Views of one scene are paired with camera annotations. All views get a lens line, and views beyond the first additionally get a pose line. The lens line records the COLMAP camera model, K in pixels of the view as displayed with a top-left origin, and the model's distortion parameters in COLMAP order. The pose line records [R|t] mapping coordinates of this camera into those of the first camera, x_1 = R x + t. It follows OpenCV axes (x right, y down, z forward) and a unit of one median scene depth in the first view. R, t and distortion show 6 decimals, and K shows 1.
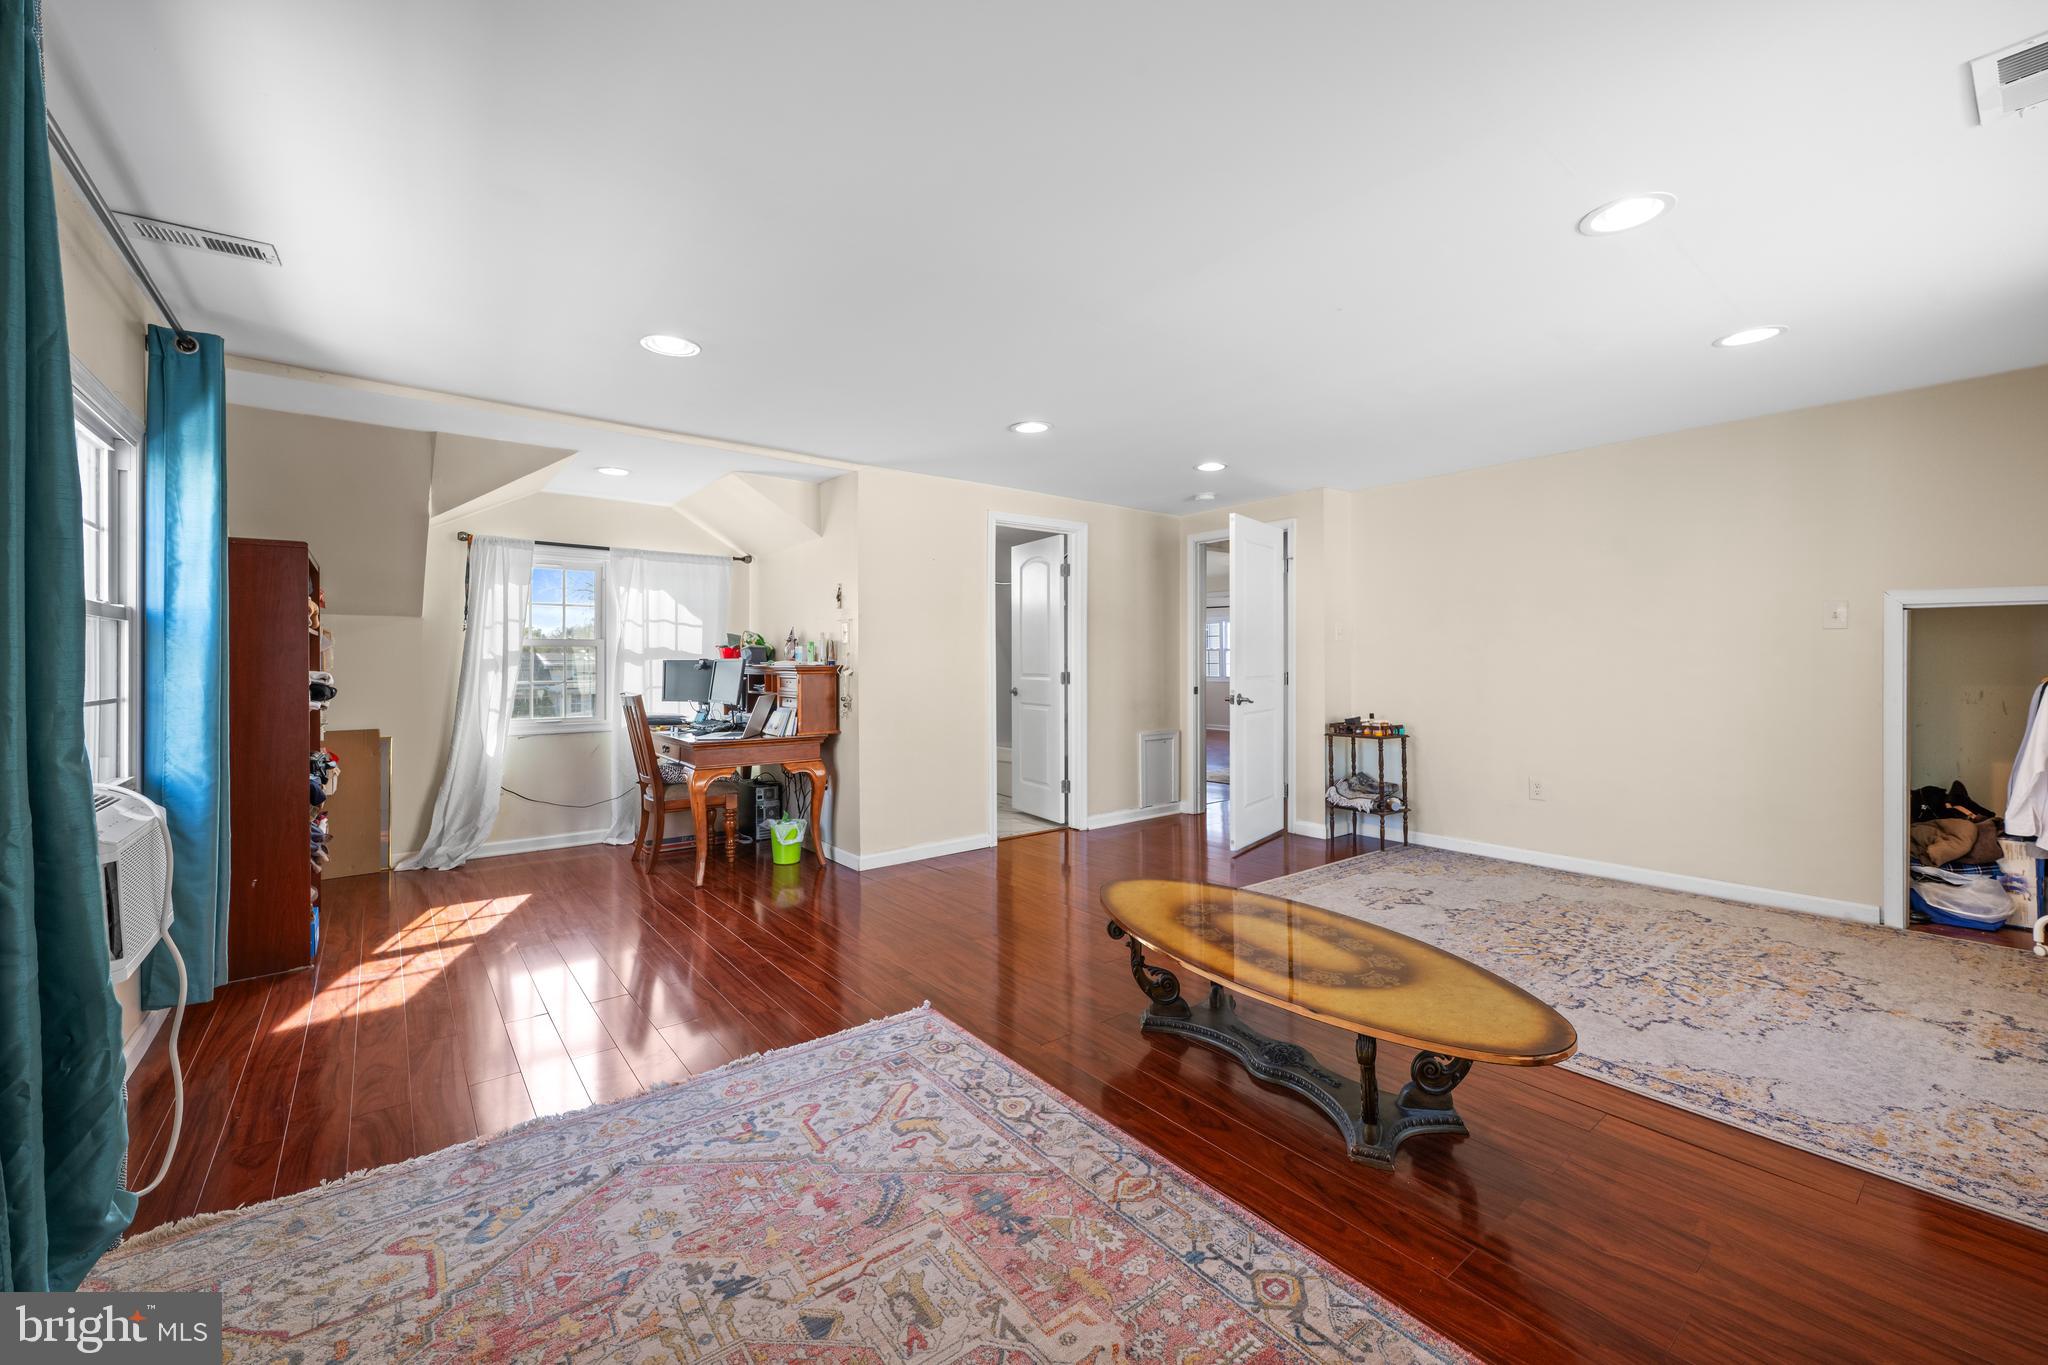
lens RADIAL K [[817.4, 0, 1020.9], [0, 817.4, 665.5], [0, 0, 1]] dist [-0.000153, -0.000156]
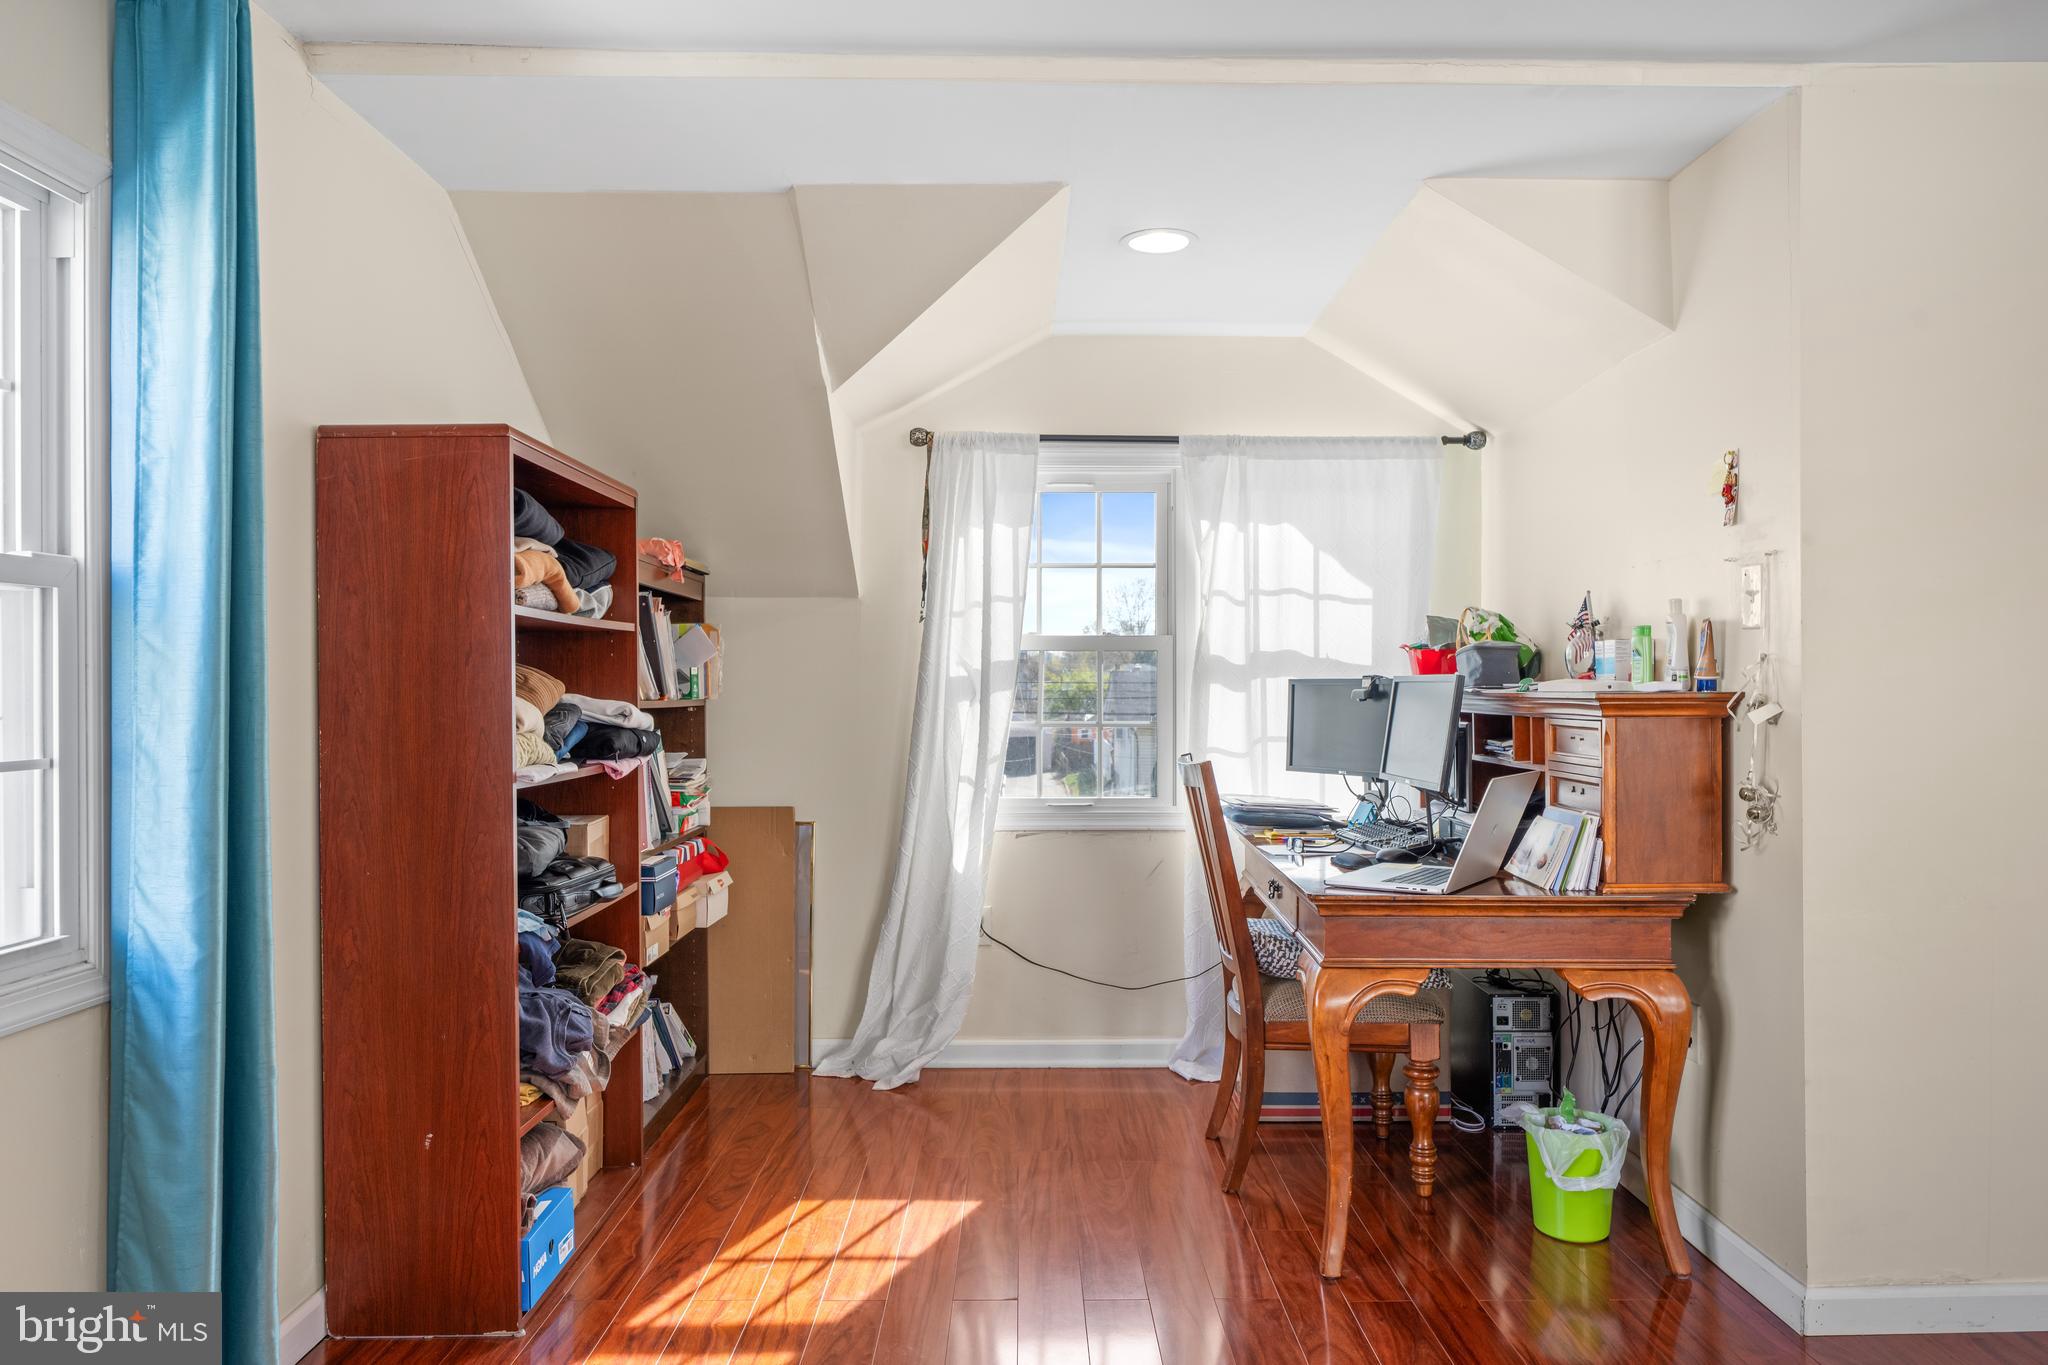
lens RADIAL K [[1417.6, 0, 1020.4], [0, 1417.6, 678.7], [0, 0, 1]] dist [-0.001097, -0.006879]
pose [[0.795478, -0.001584, -0.605980, -0.094321], [-0.003300, 0.999970, -0.006946, -0.000815], [0.605973, 0.007525, 0.795450, 0.331226]]
